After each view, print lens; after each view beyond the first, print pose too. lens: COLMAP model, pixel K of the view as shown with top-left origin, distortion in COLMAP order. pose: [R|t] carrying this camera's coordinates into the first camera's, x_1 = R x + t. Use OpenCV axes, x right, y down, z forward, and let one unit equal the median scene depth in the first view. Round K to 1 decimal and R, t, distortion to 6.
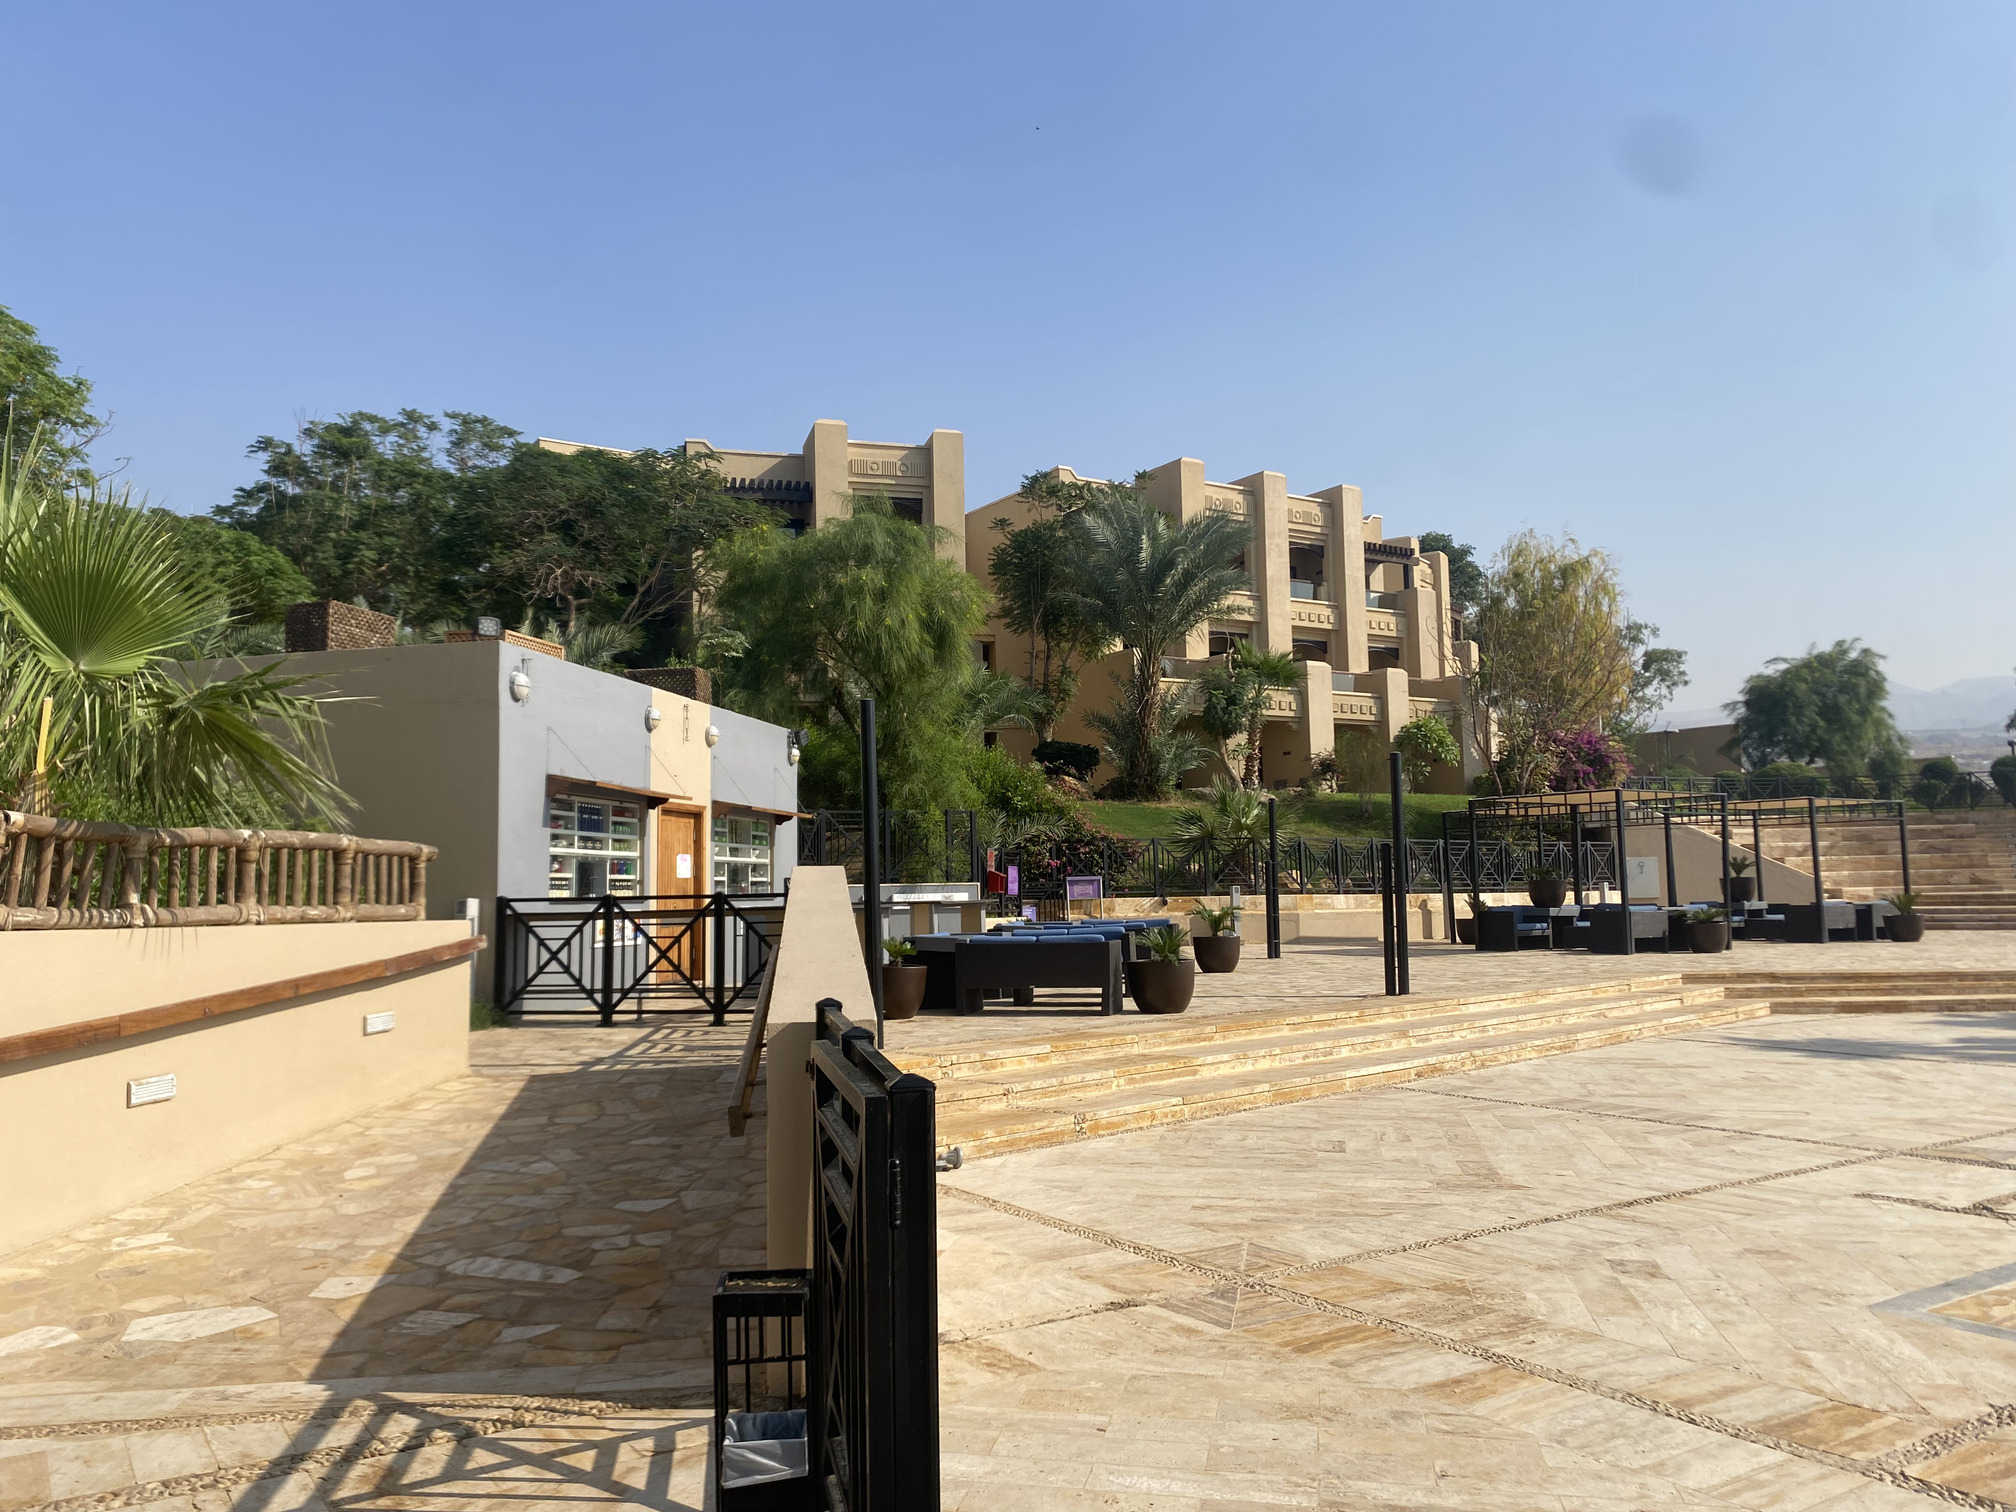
lens RADIAL K [[1522.9, 0, 1008.0], [0, 1522.9, 756.0], [0, 0, 1]] dist [-0.128611, -0.000038]
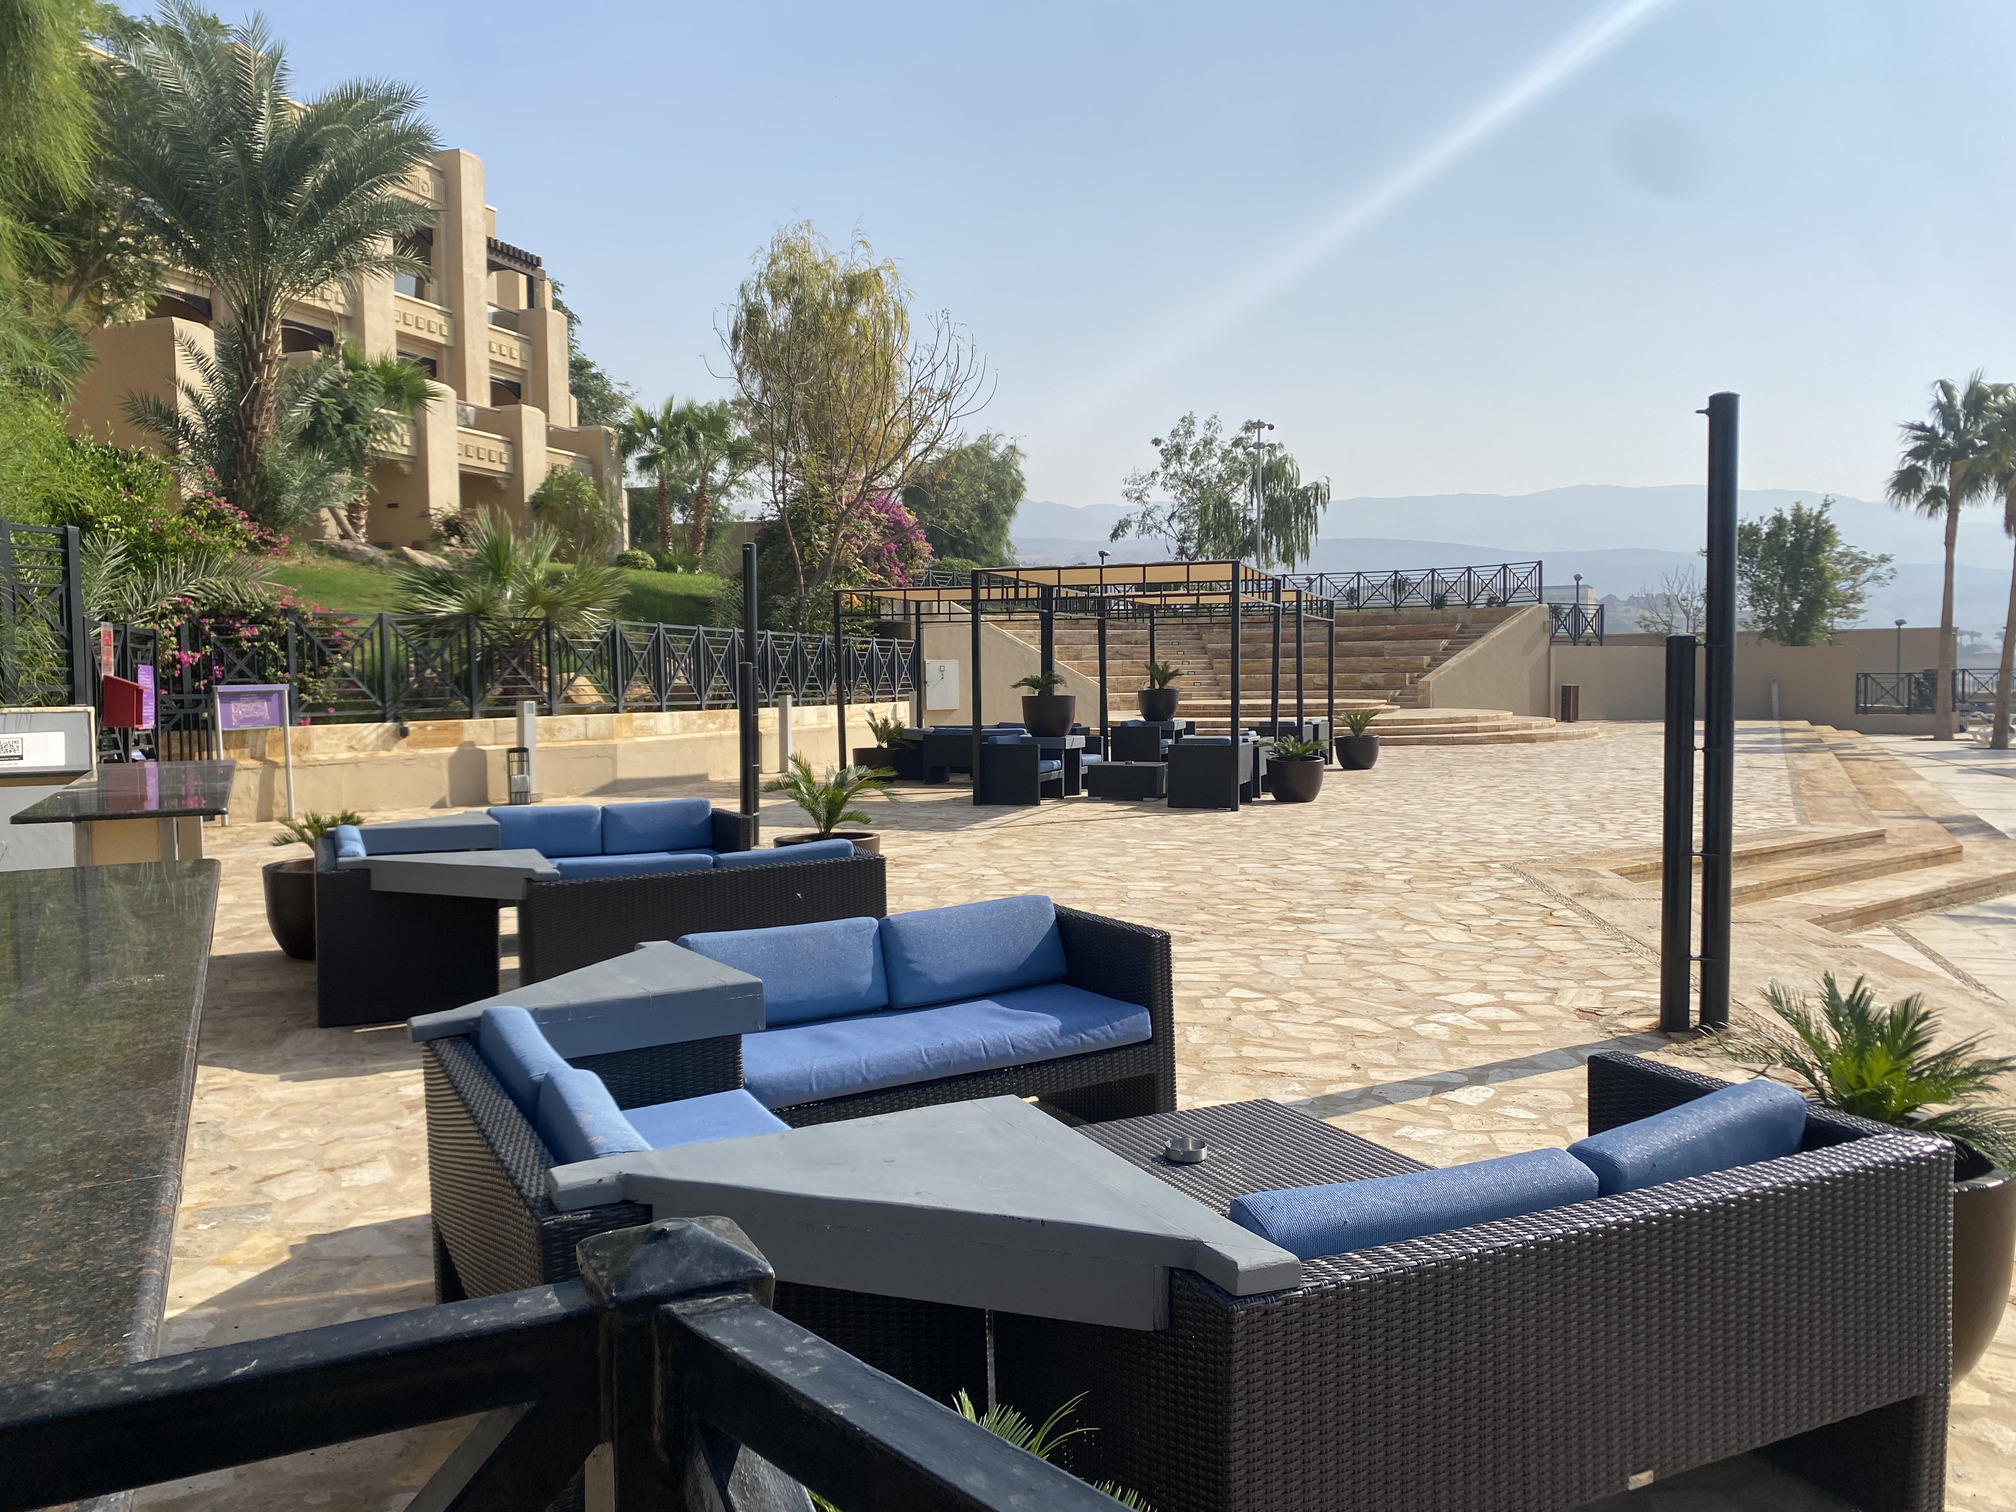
lens RADIAL K [[1468.7, 0, 1008.0], [0, 1468.7, 756.0], [0, 0, 1]] dist [-0.021097, 0.002852]
pose [[0.772076, -0.030563, 0.634795, -0.049945], [-0.057790, 0.991329, 0.118017, 0.023077], [-0.632897, -0.127802, 0.763615, 0.351074]]
